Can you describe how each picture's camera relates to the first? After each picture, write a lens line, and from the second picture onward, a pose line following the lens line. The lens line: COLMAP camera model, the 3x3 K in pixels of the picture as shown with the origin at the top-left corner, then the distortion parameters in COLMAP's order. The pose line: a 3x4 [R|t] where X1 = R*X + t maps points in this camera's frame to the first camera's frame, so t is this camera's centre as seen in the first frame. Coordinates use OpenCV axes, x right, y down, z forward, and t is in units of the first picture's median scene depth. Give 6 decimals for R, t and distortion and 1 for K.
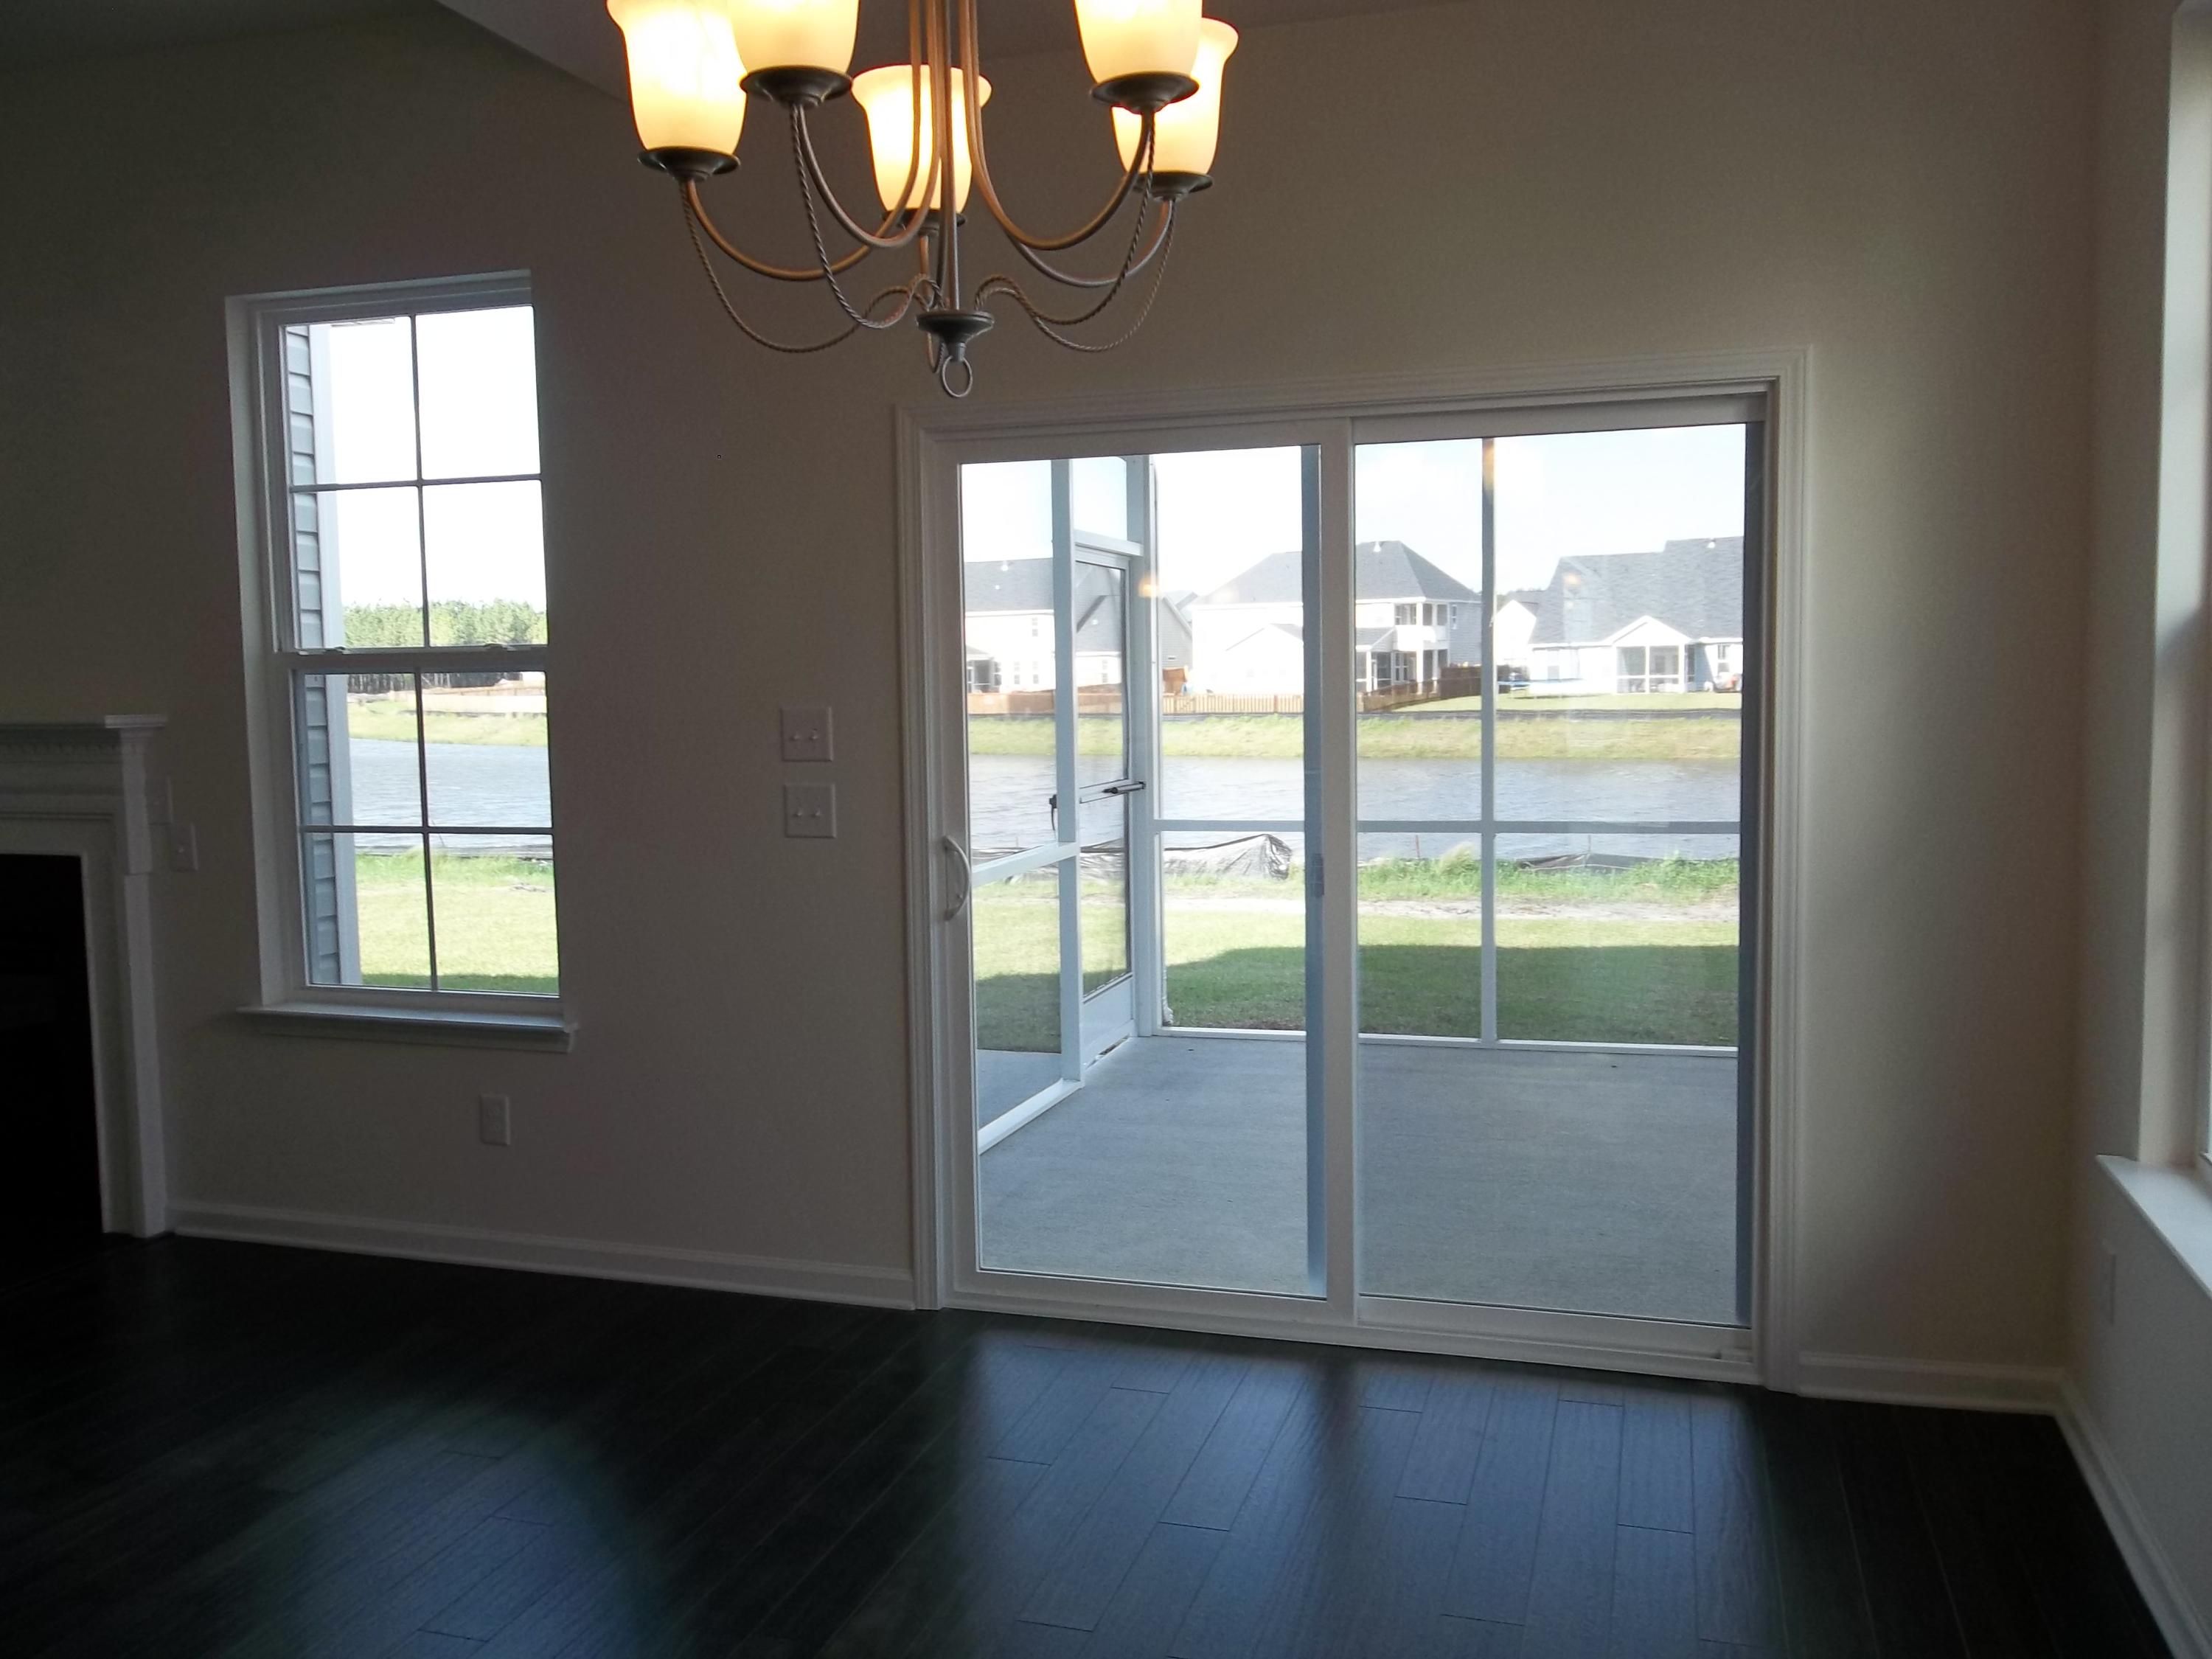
lens RADIAL K [[1789.0, 0, 1104.1], [0, 1789.0, 822.5], [0, 0, 1]] dist [-0.002557, -0.000639]
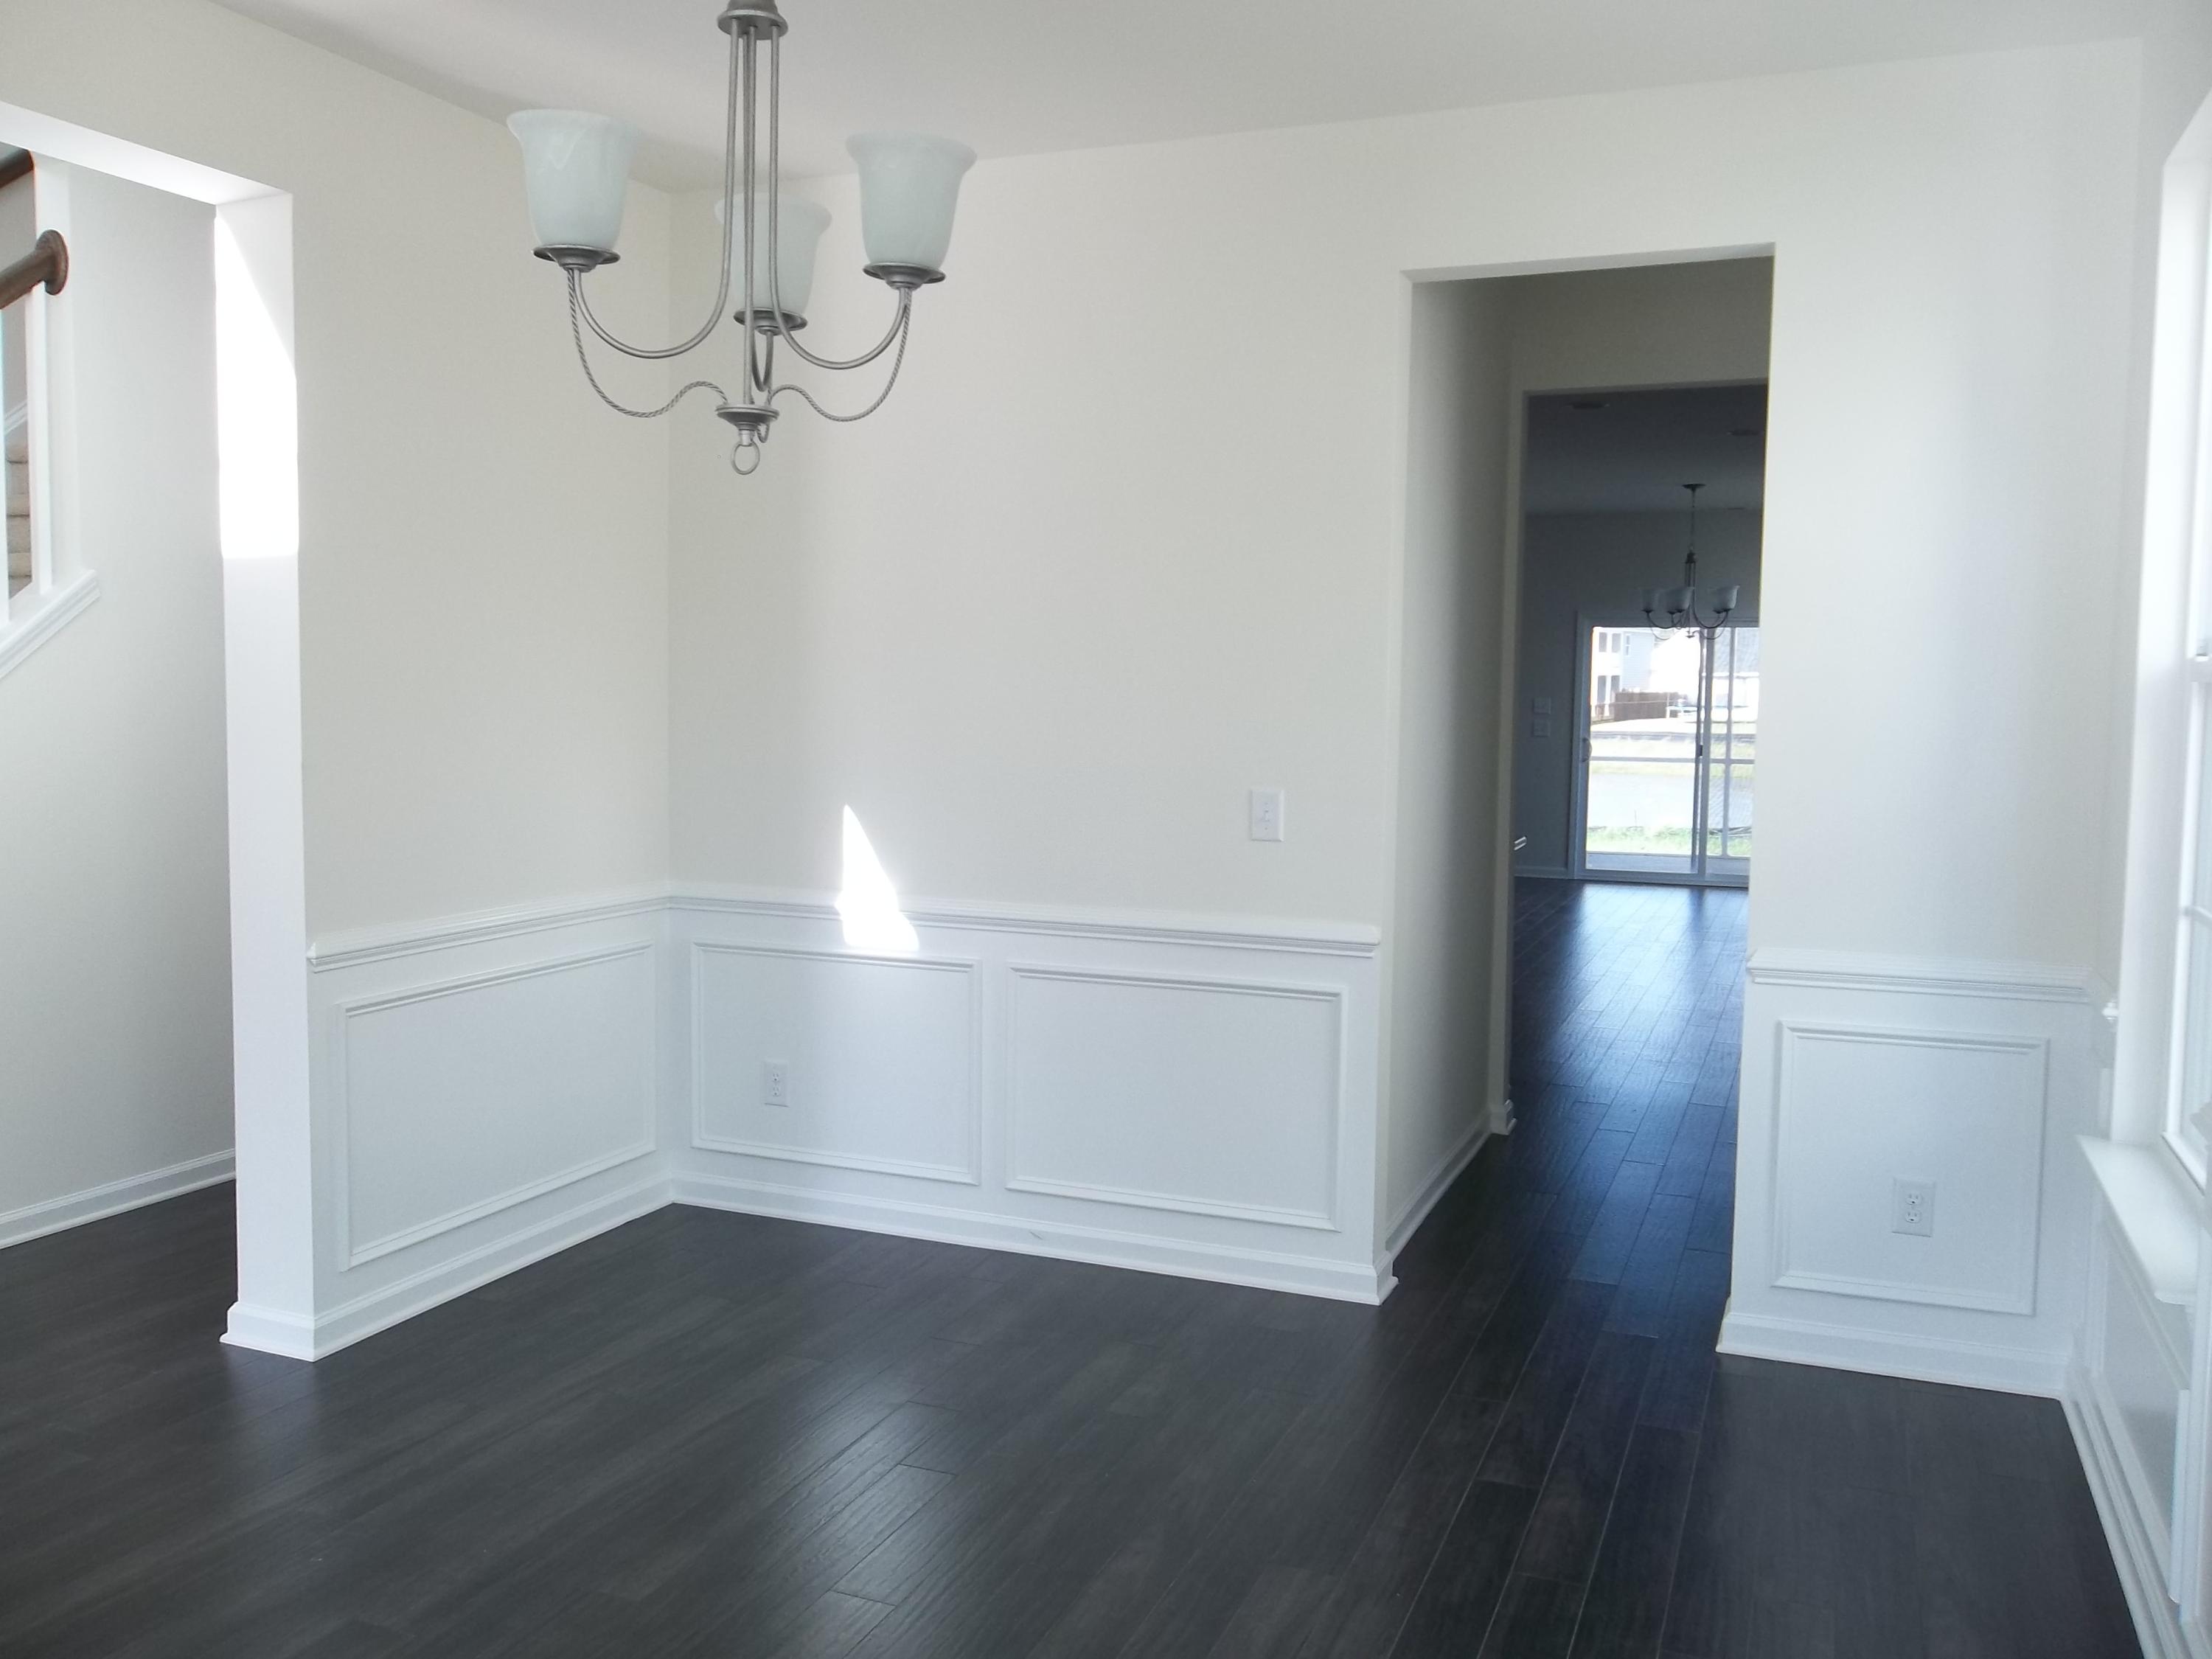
lens RADIAL K [[1789.0, 0, 1109.3], [0, 1789.0, 832.3], [0, 0, 1]] dist [-0.002557, -0.000639]
pose [[0.996457, 0.034251, -0.076814, -0.058199], [-0.034385, 0.999409, -0.000417, 0.017765], [0.076755, 0.003056, 0.997045, -0.197771]]
